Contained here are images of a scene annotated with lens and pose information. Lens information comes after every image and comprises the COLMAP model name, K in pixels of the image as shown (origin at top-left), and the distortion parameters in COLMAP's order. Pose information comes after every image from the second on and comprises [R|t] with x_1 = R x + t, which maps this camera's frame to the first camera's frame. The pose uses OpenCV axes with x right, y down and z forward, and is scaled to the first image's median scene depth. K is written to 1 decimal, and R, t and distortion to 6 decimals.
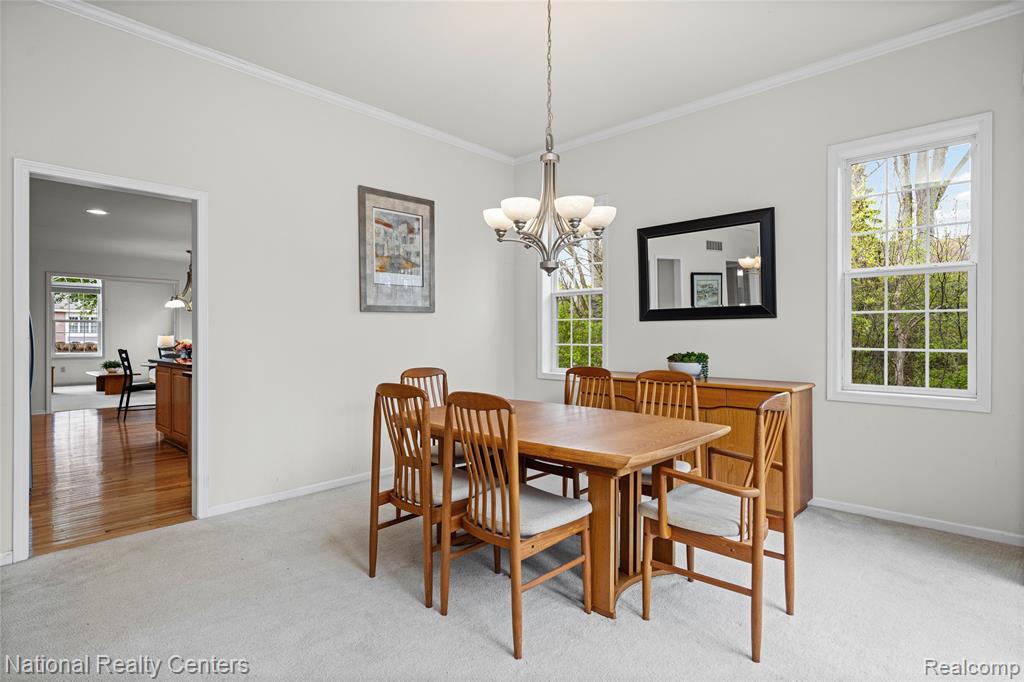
lens RADIAL K [[529.6, 0, 510.0], [0, 529.6, 336.0], [0, 0, 1]] dist [-0.011501, -0.000346]
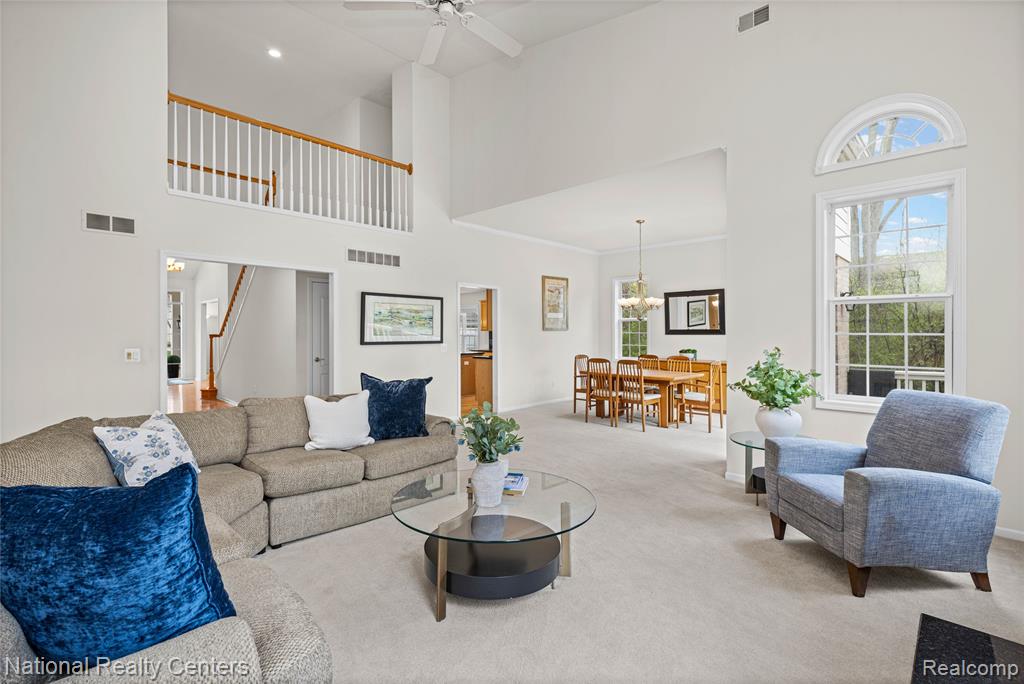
lens RADIAL K [[467.1, 0, 513.7], [0, 467.1, 330.8], [0, 0, 1]] dist [0.000372, -0.000269]
pose [[0.999811, 0.002637, -0.019280, -0.367473], [-0.002802, 0.999960, -0.008552, -0.027929], [0.019257, 0.008605, 0.999778, -1.004956]]
